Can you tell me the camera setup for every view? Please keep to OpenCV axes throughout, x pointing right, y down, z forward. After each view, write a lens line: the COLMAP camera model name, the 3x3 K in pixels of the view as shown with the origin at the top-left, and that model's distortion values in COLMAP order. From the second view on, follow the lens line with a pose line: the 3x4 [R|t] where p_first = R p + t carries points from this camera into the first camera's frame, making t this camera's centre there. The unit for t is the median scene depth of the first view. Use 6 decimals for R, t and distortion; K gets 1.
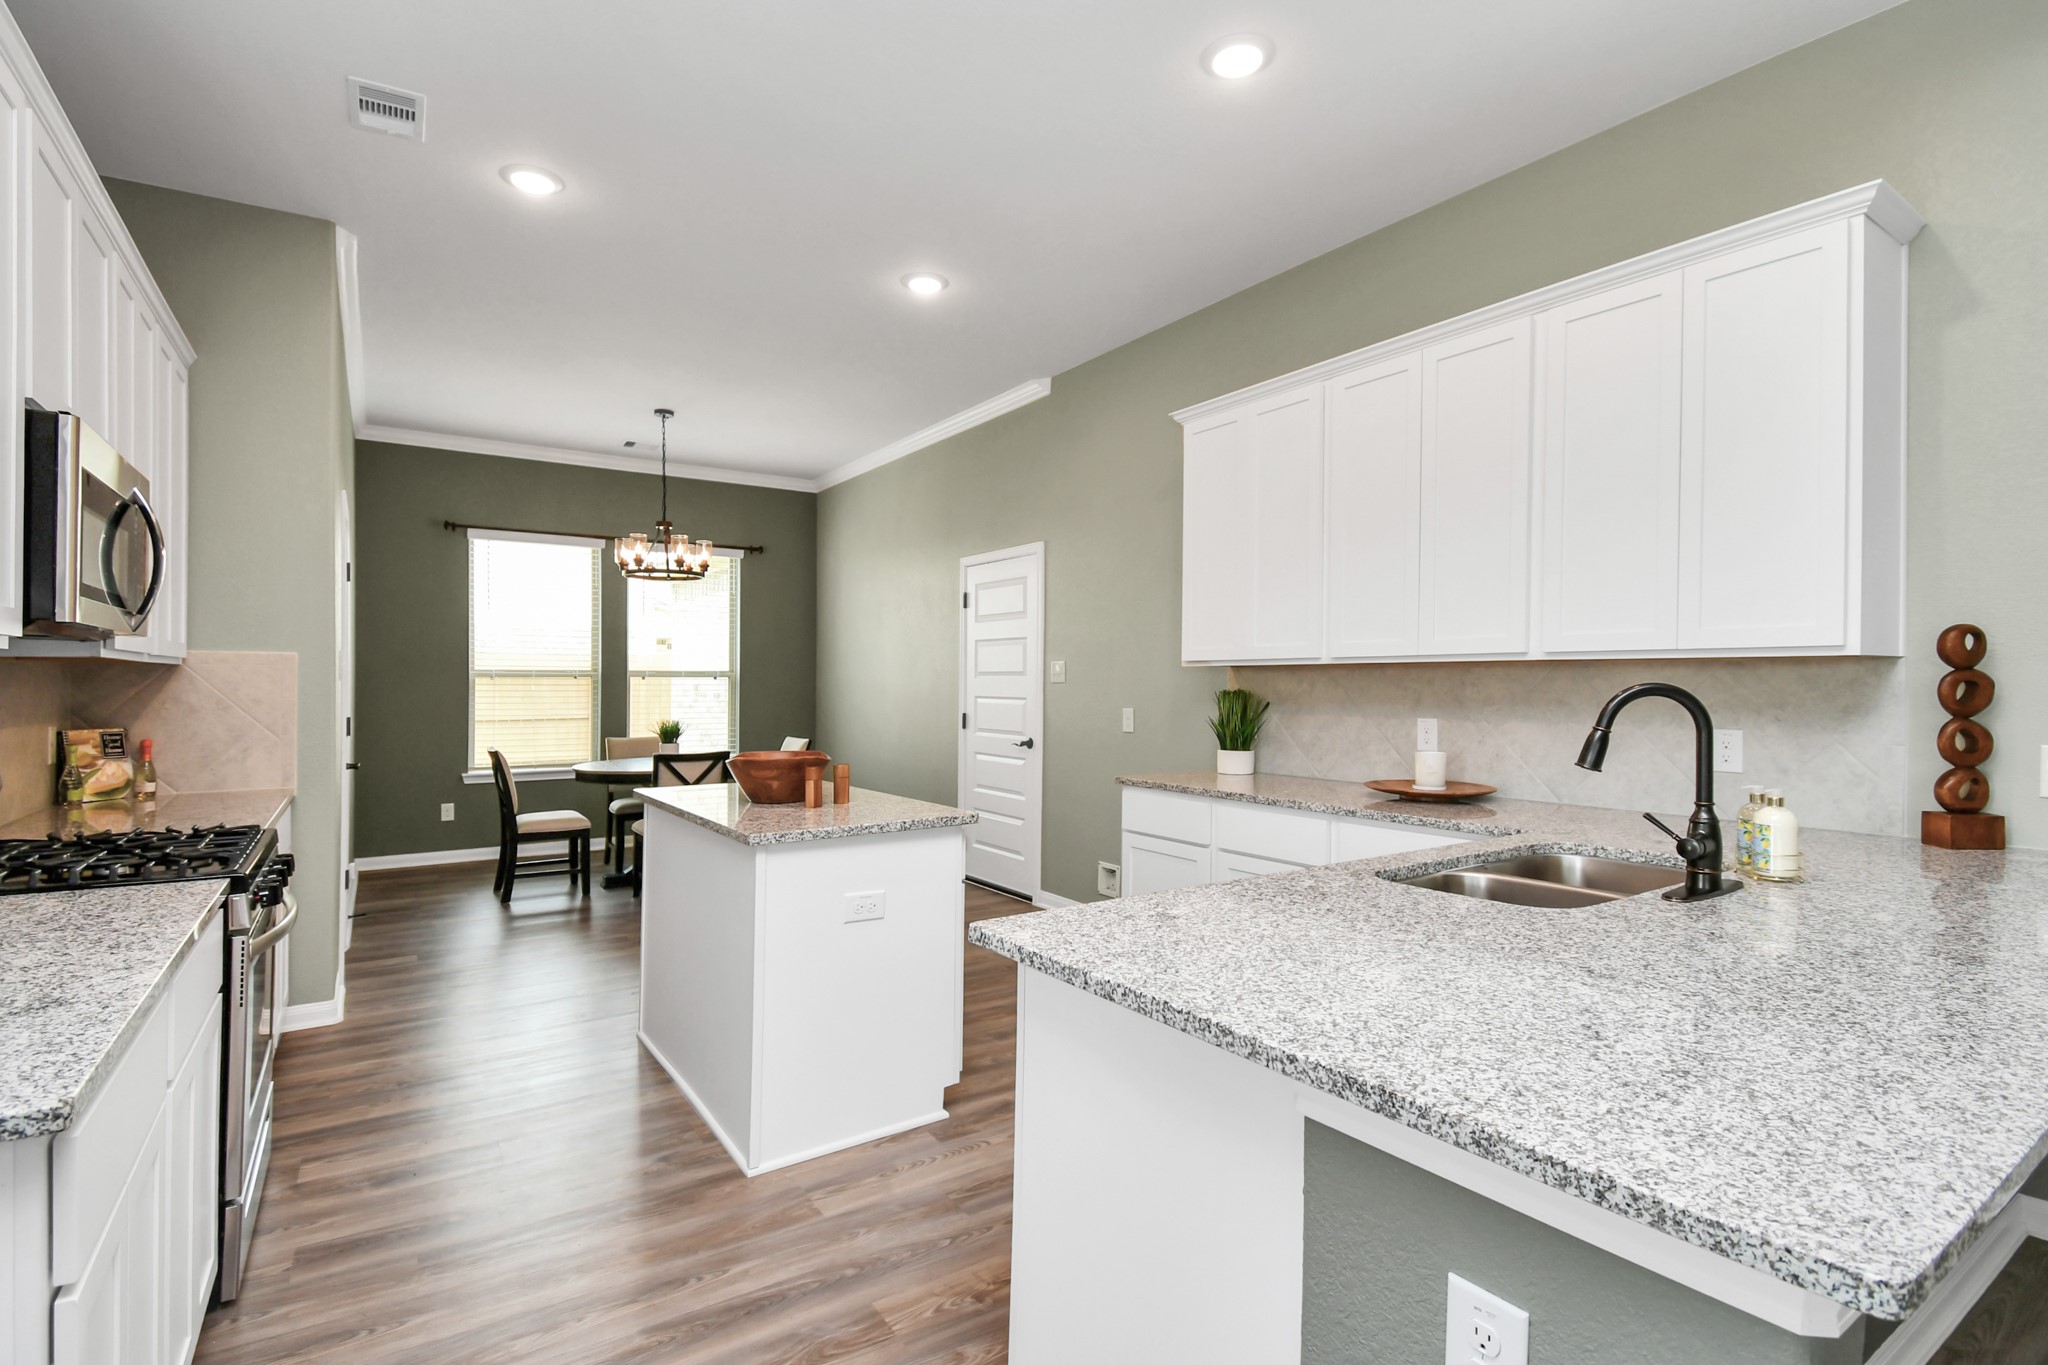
lens RADIAL K [[936.9, 0, 1032.4], [0, 936.9, 687.5], [0, 0, 1]] dist [0.003344, -0.000740]
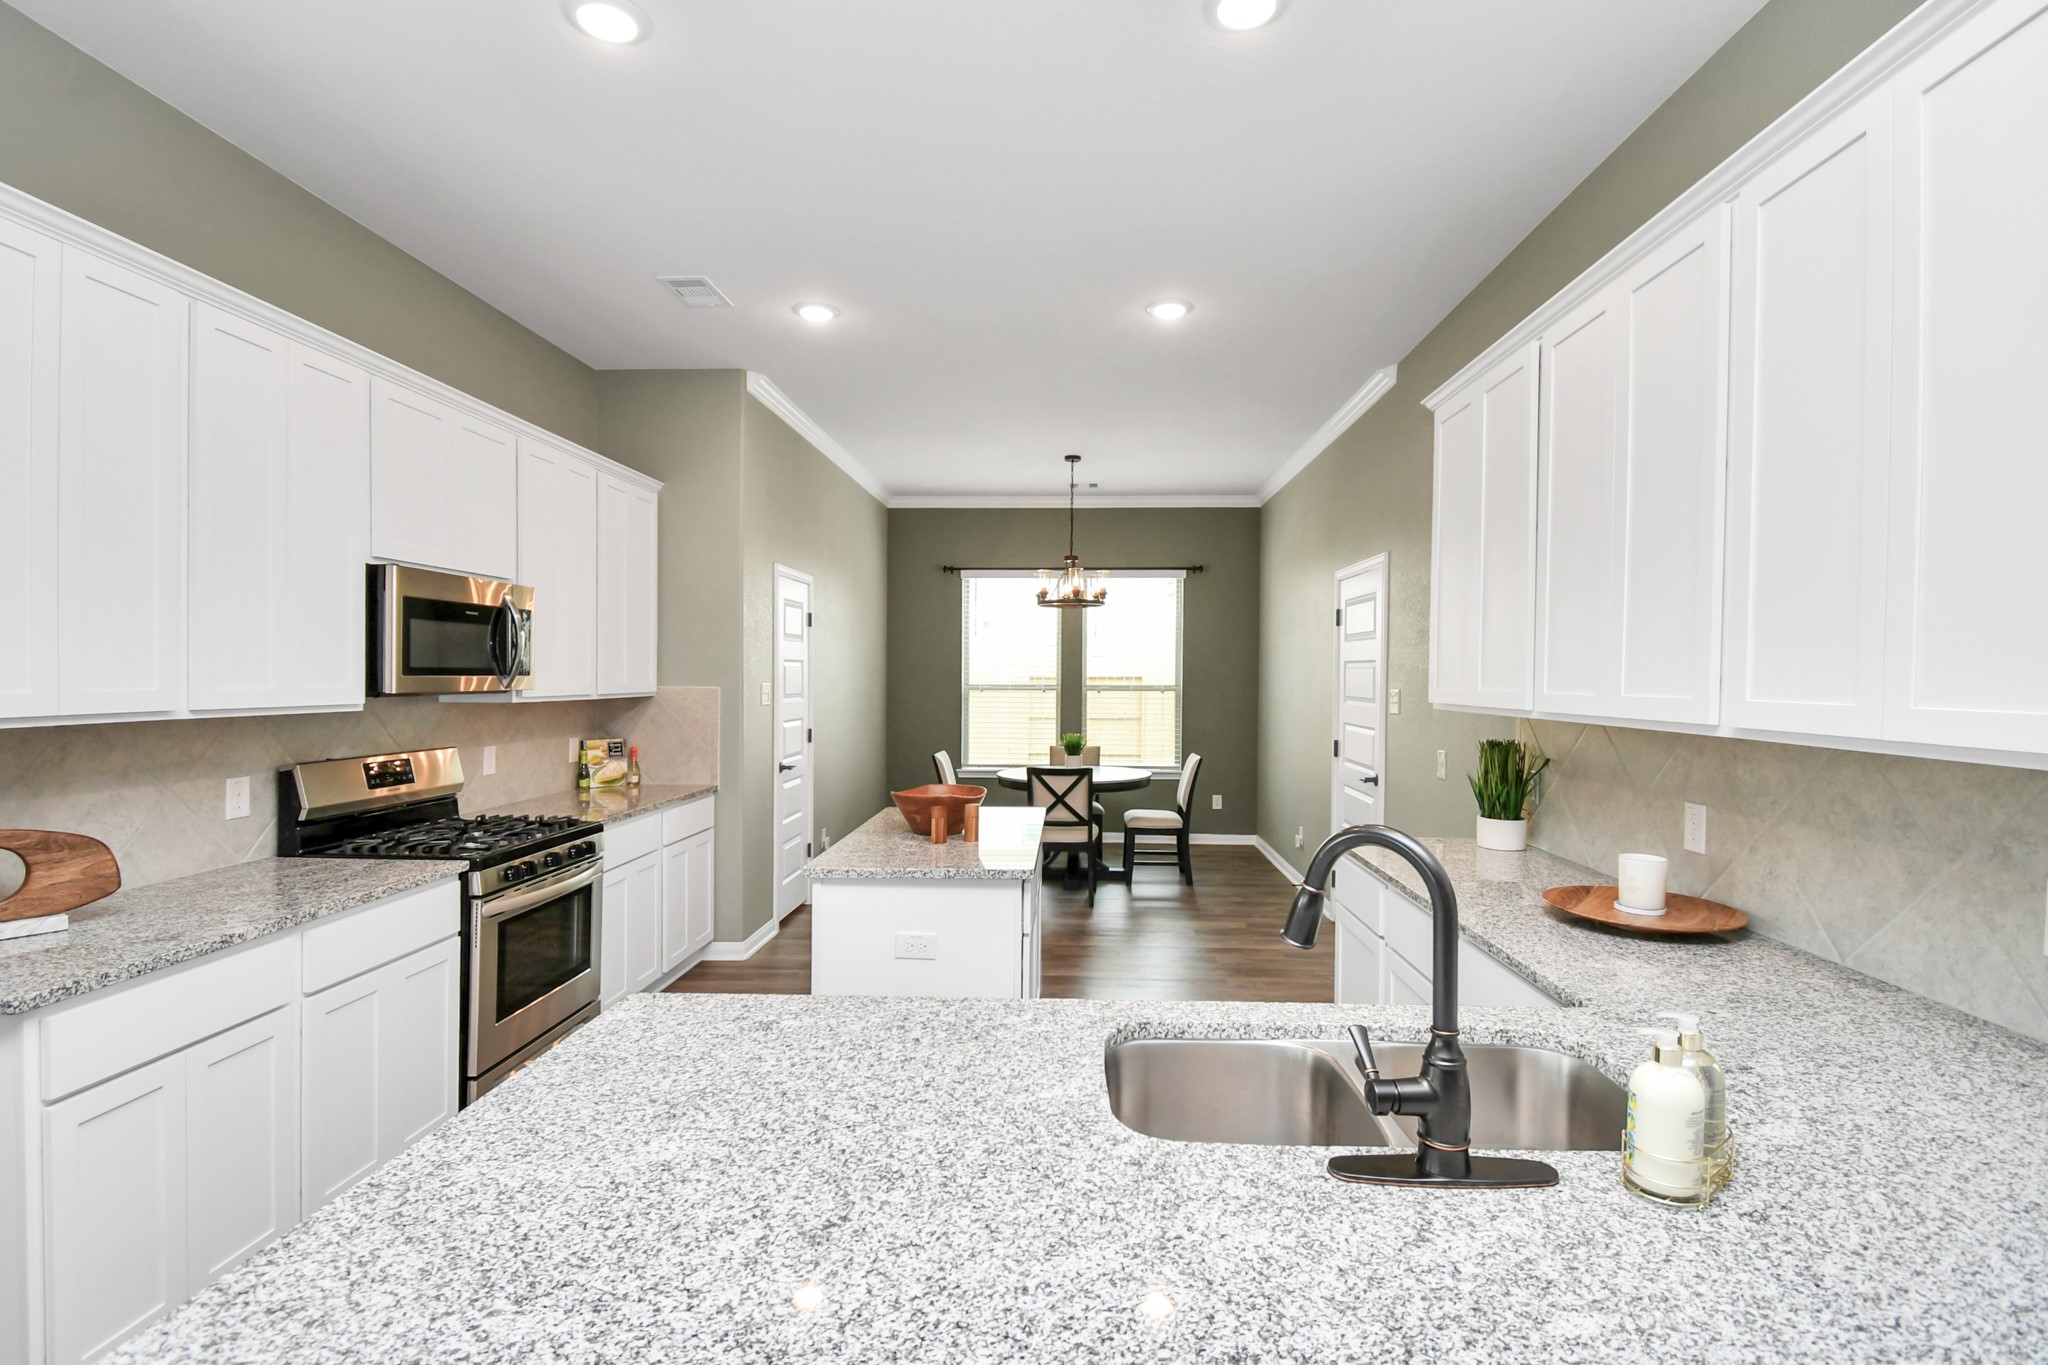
lens RADIAL K [[936.9, 0, 1084.2], [0, 936.9, 655.5], [0, 0, 1]] dist [0.003344, -0.000740]
pose [[0.810469, -0.006682, -0.585743, 0.391293], [-0.008625, 0.999690, -0.023338, -0.046859], [0.585717, 0.023967, 0.810161, 0.159657]]
